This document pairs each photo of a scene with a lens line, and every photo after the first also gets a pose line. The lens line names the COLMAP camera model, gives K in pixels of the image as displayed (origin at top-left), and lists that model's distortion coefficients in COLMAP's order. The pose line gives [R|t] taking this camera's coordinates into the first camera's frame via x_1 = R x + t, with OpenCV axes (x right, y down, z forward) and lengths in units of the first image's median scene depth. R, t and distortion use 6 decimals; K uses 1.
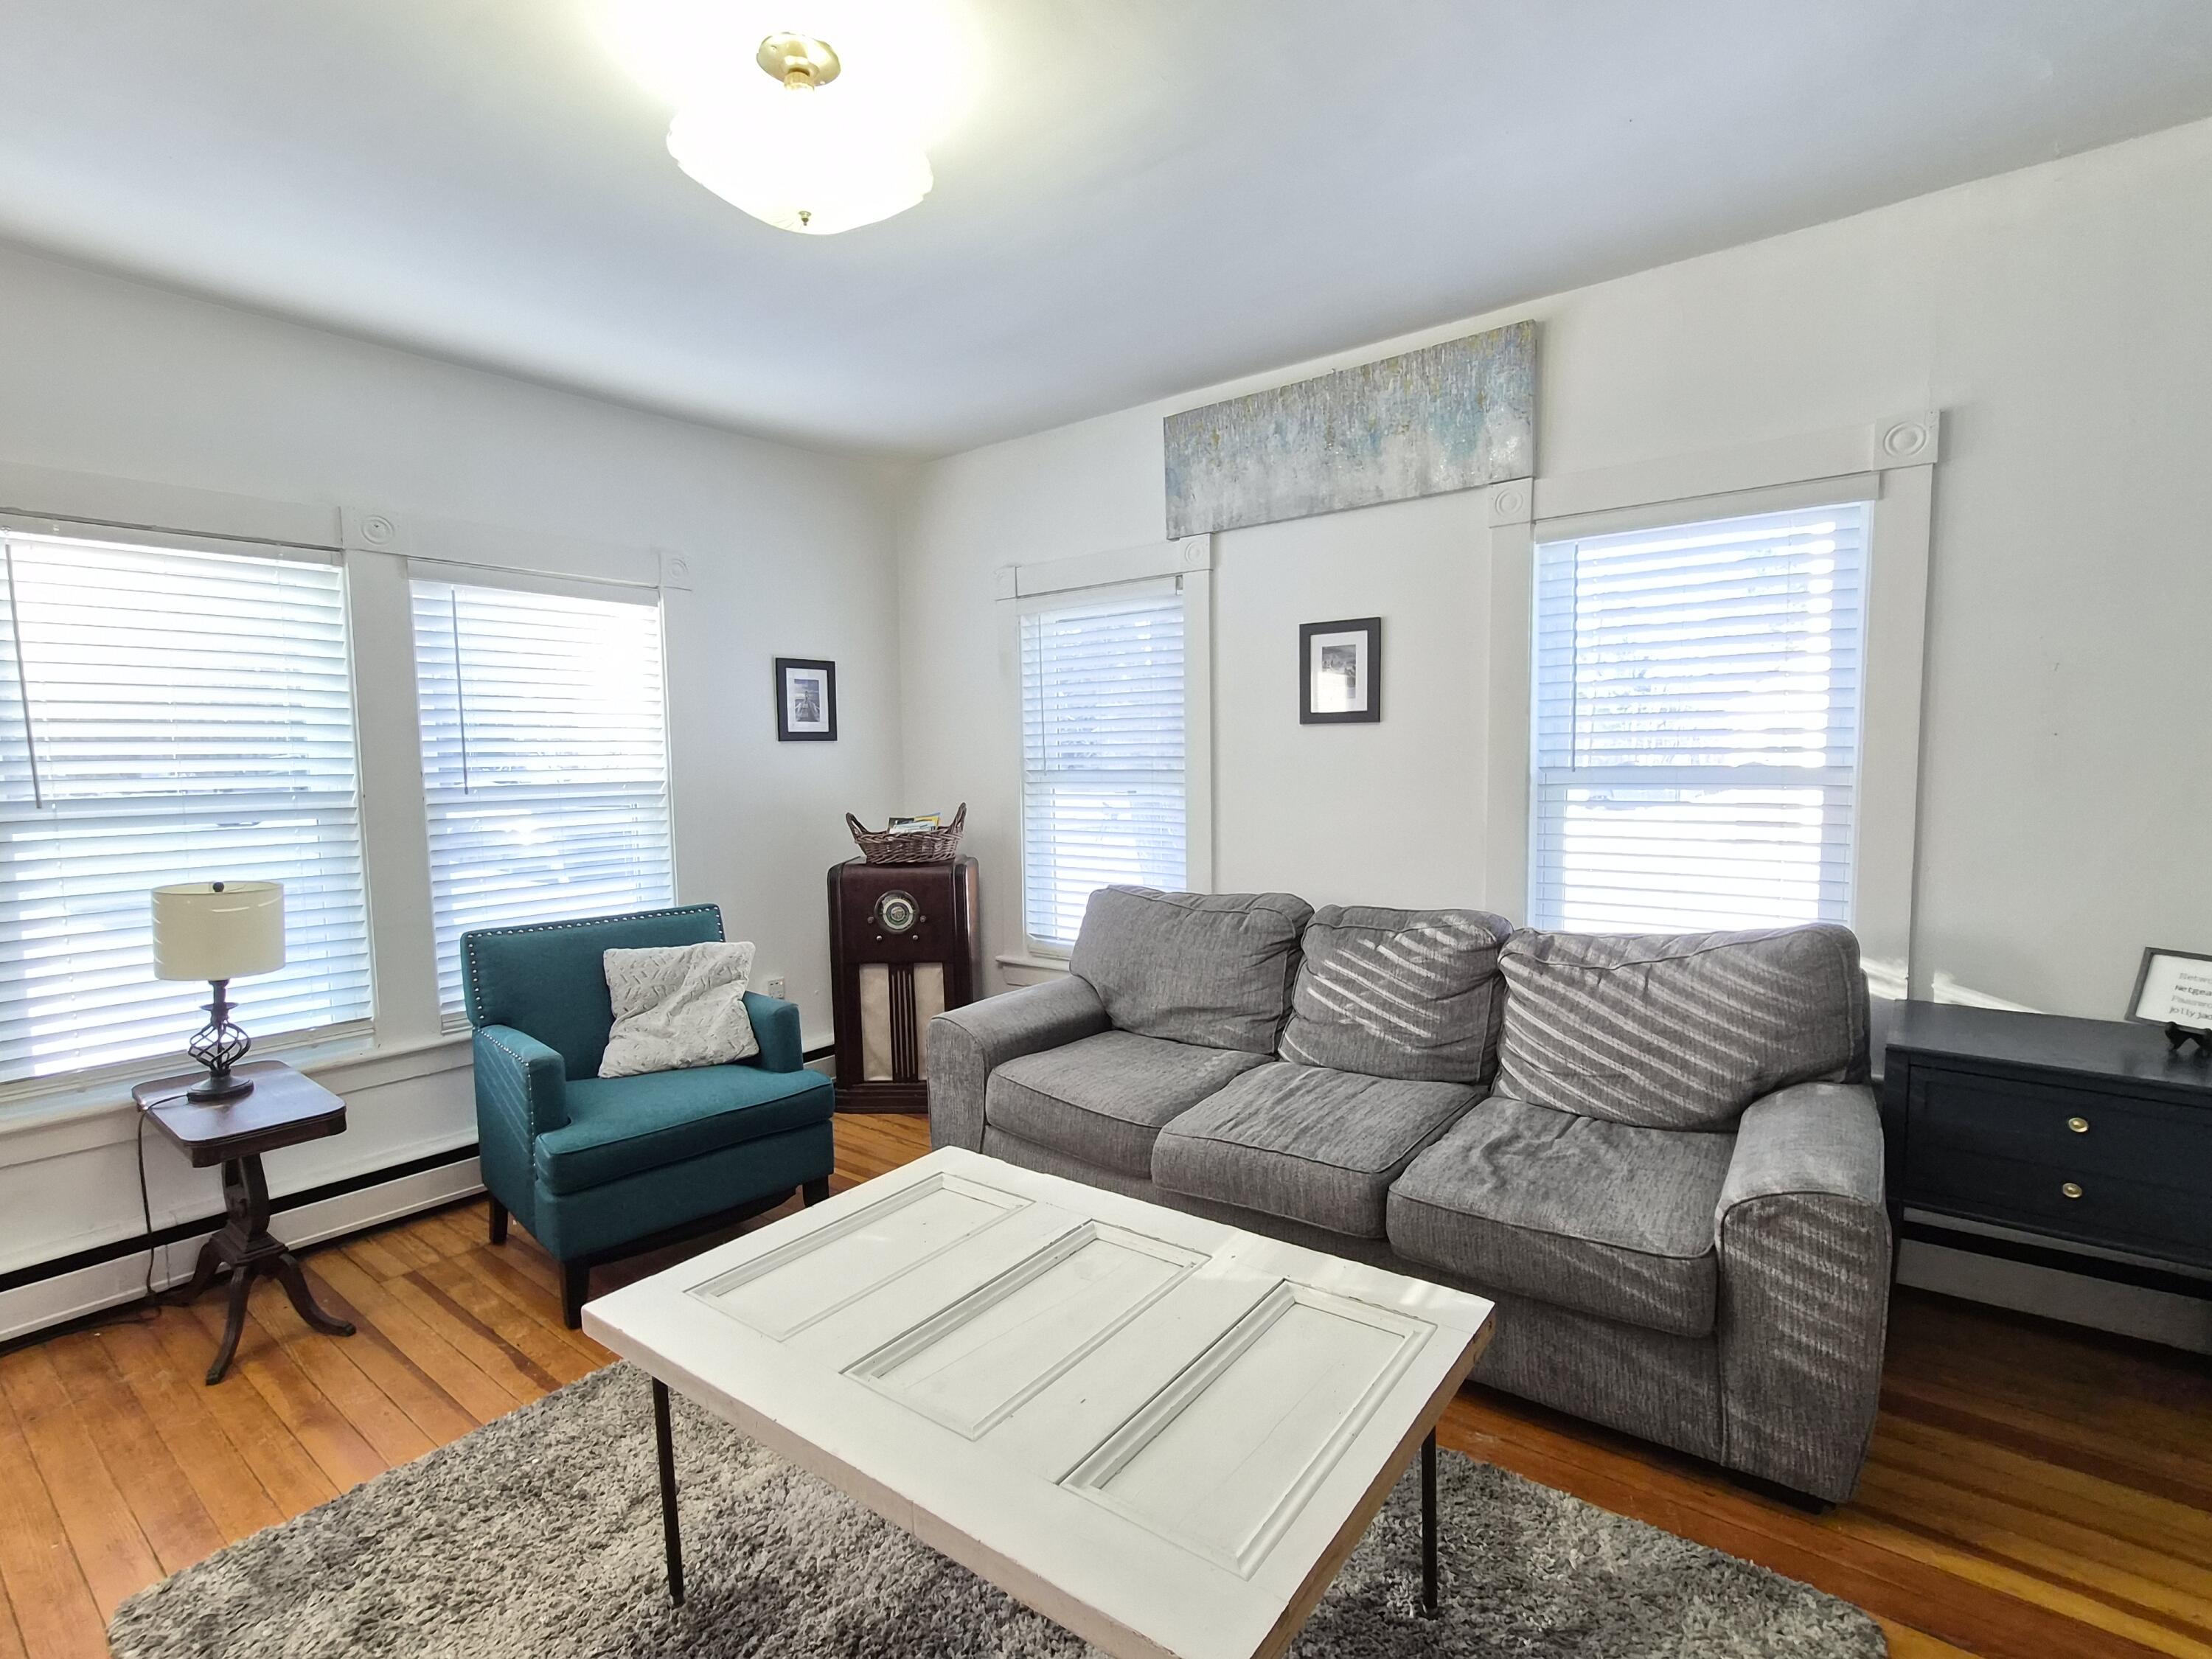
lens RADIAL K [[1032.7, 0, 1111.3], [0, 1032.7, 806.3], [0, 0, 1]] dist [0.001269, 0.000396]
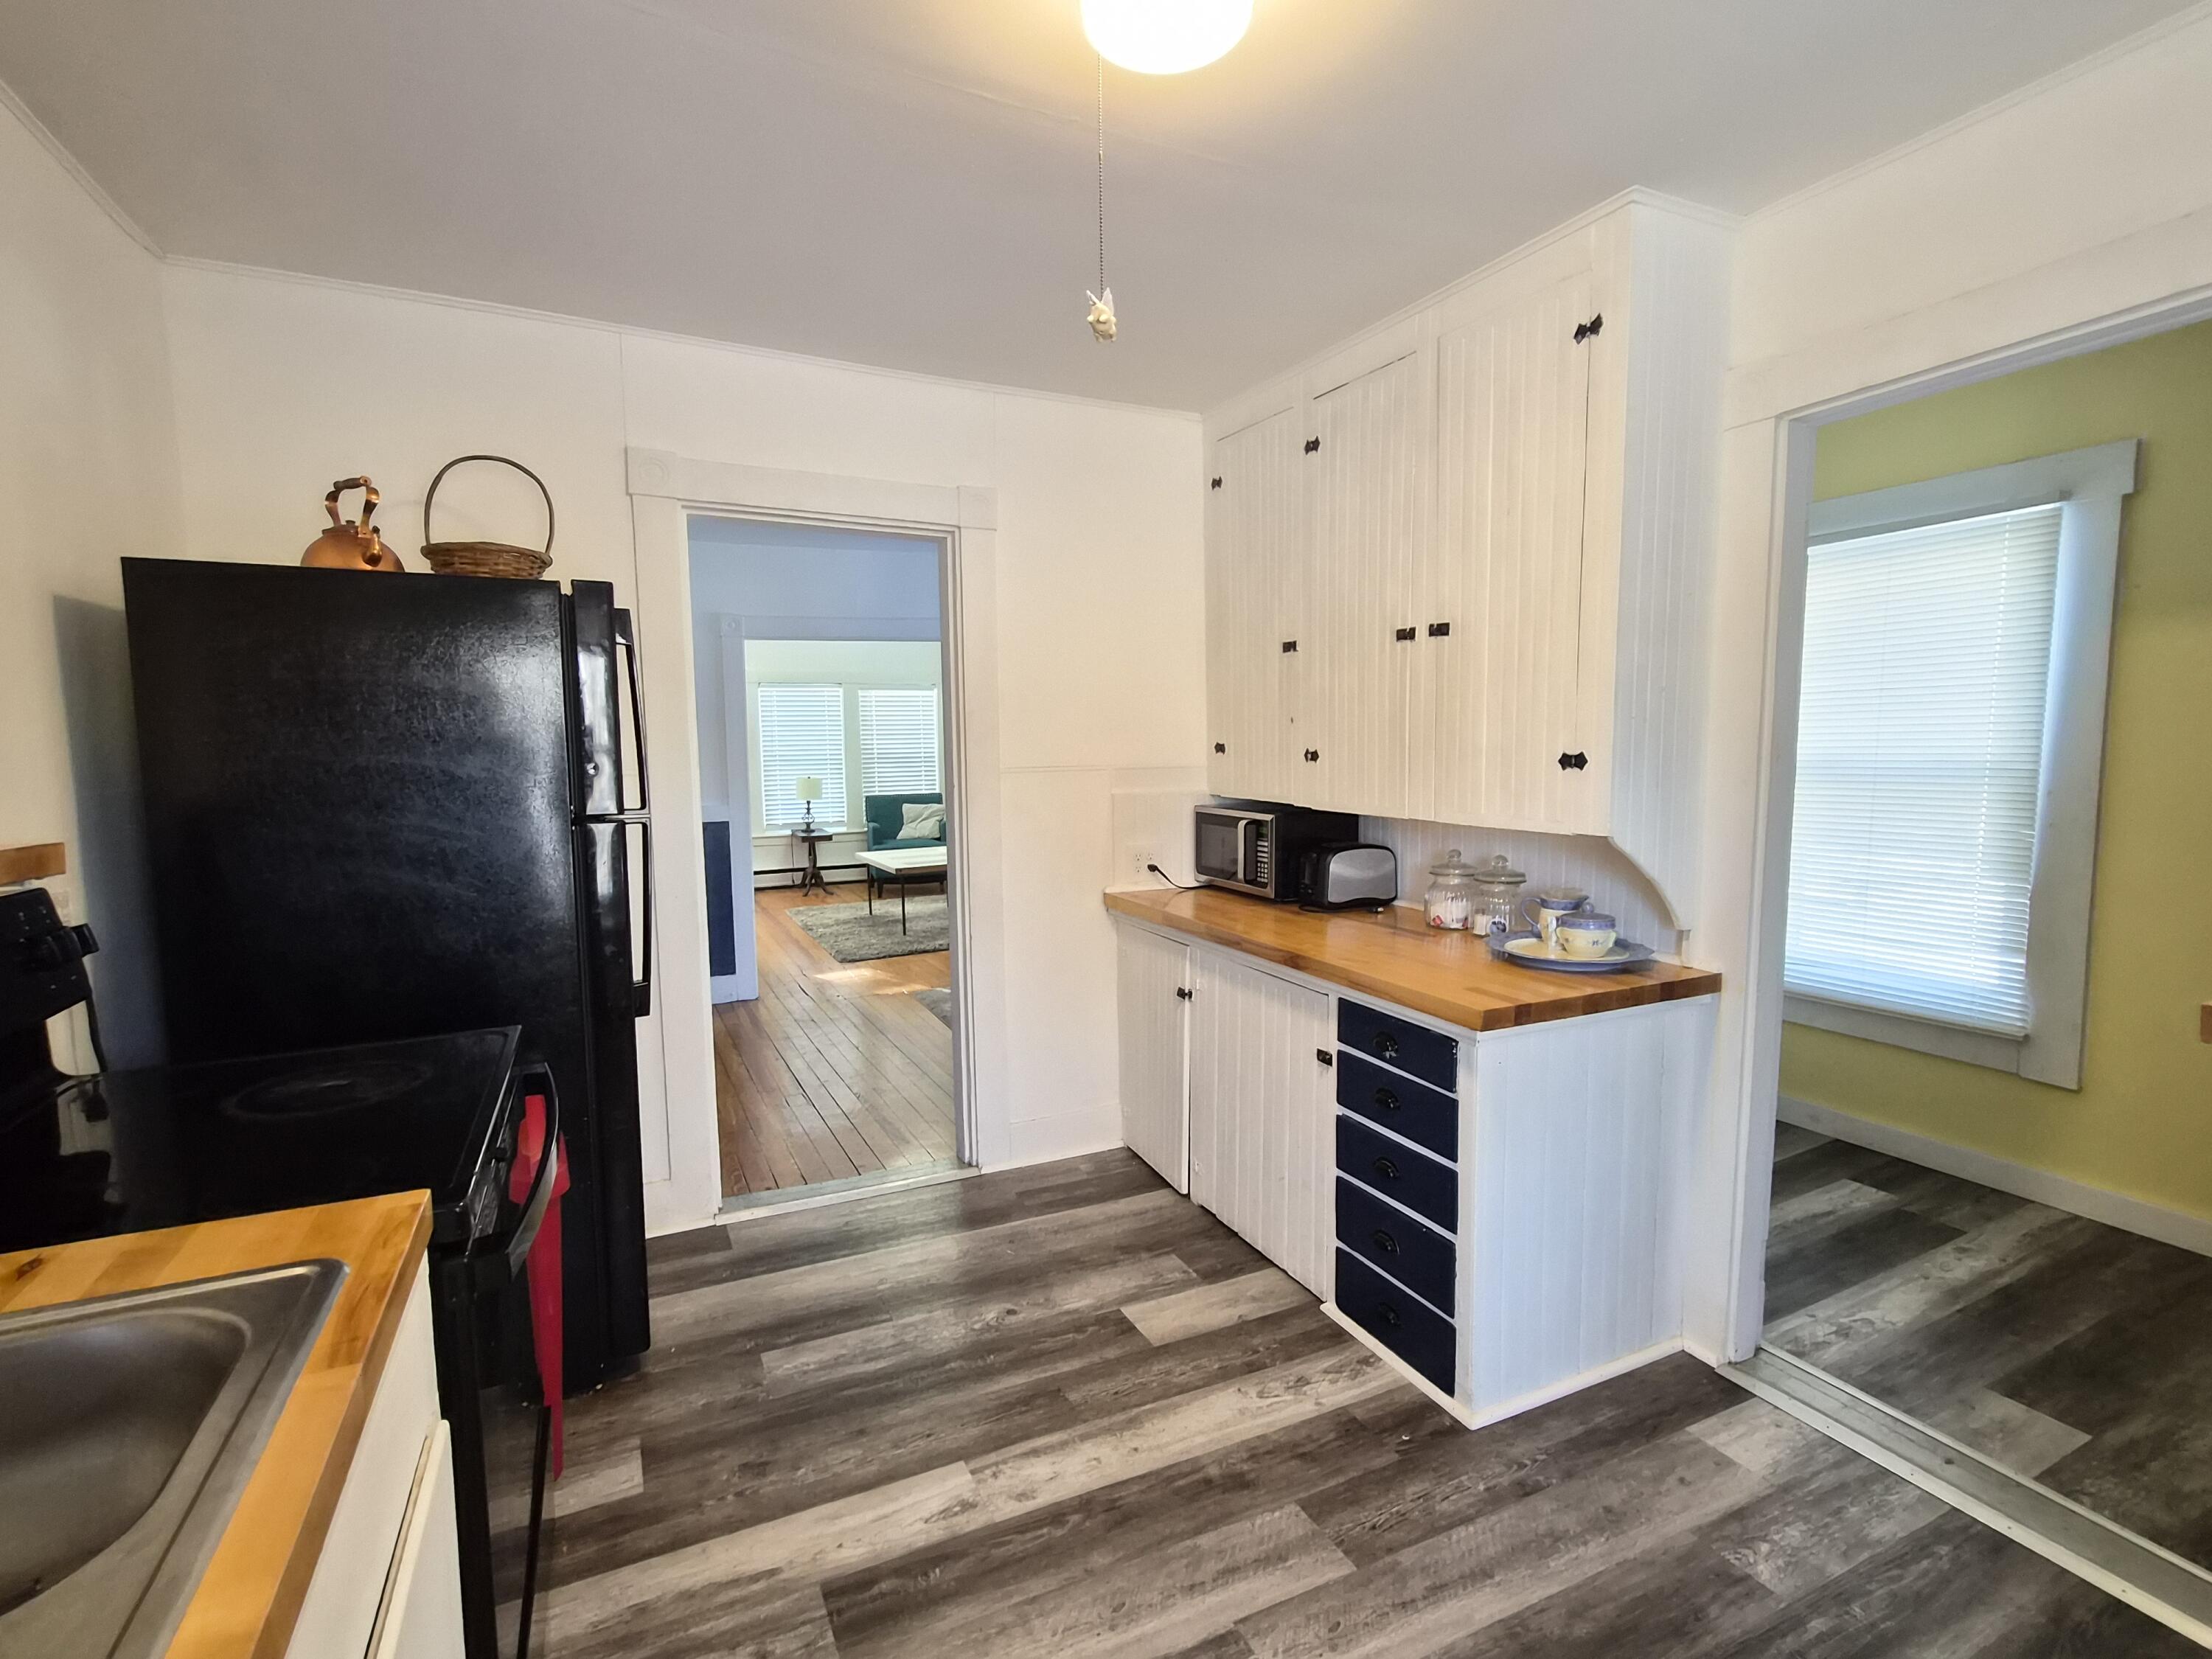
lens RADIAL K [[1063.6, 0, 1111.4], [0, 1063.6, 838.8], [0, 0, 1]] dist [0.000917, 0.000267]
pose [[0.885111, 0.045018, -0.463197, 1.836791], [-0.029184, 0.998721, 0.041299, 0.106948], [0.464463, -0.023036, 0.885293, -1.838896]]
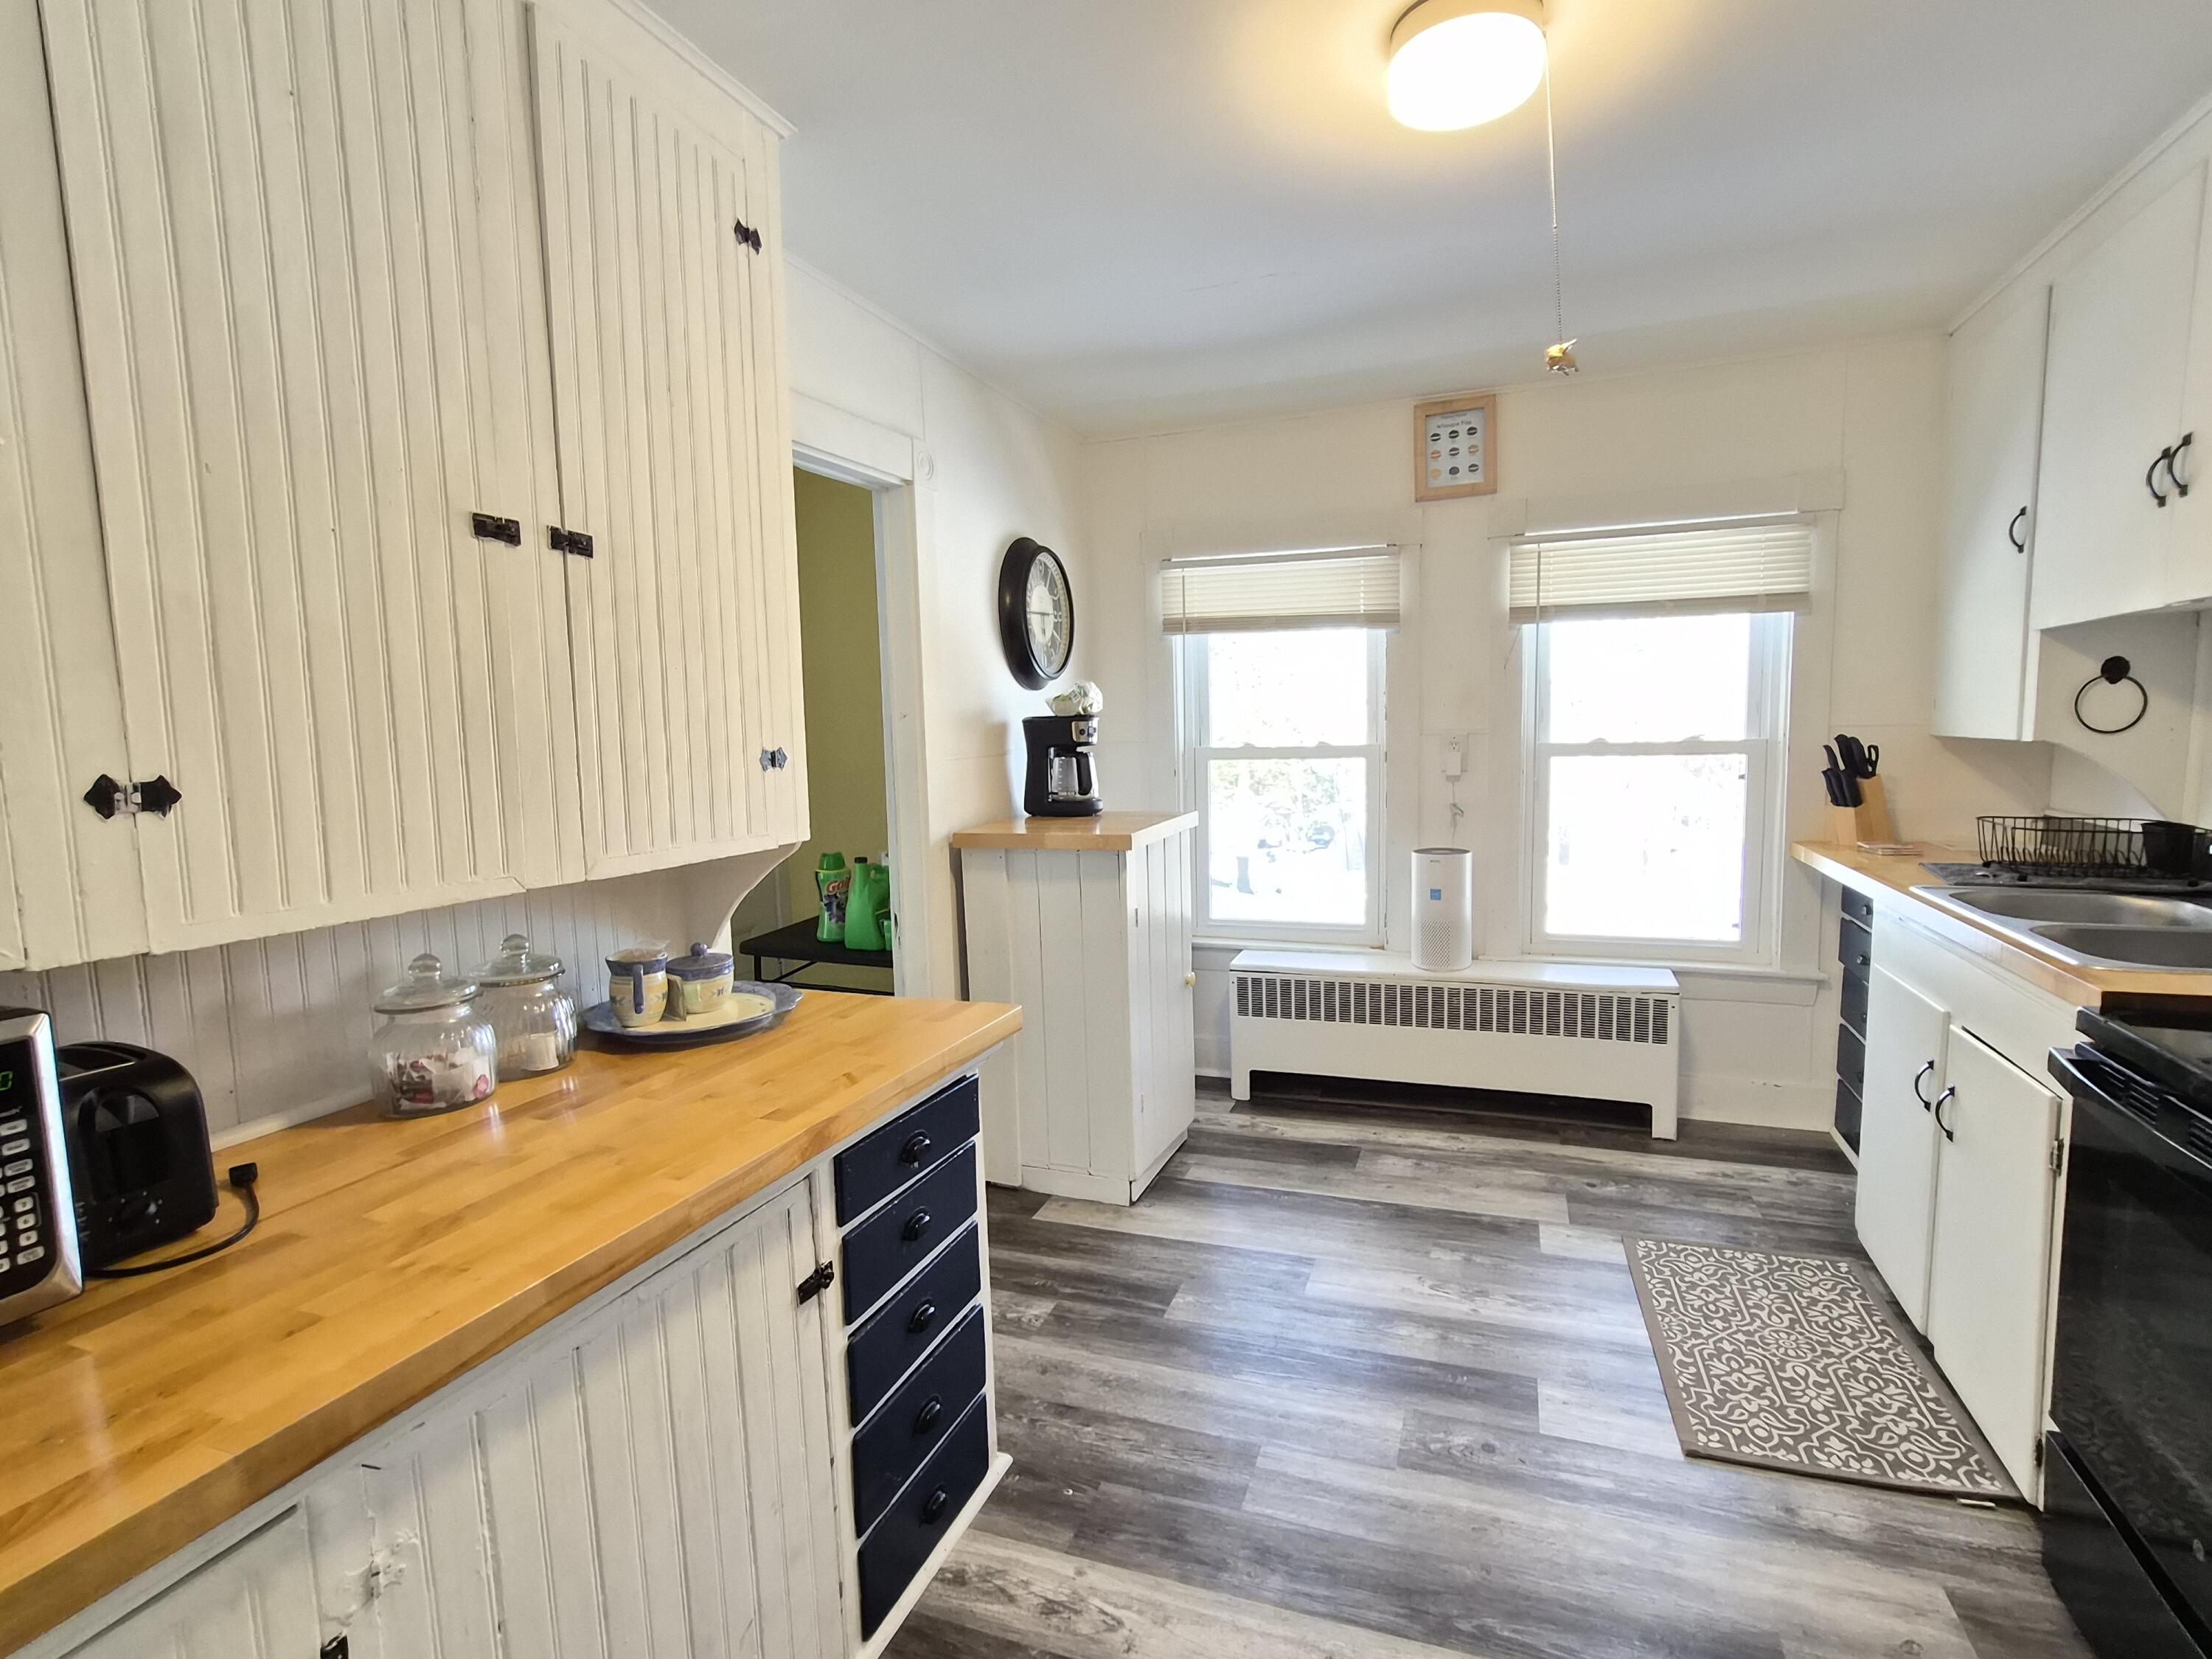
lens RADIAL K [[1063.6, 0, 1111.4], [0, 1063.6, 838.8], [0, 0, 1]] dist [0.000917, 0.000267]
pose [[-0.275679, -0.085593, 0.957431, 1.143396], [0.090817, 0.989253, 0.114588, 0.068043], [-0.956950, 0.118541, -0.264943, -1.068060]]
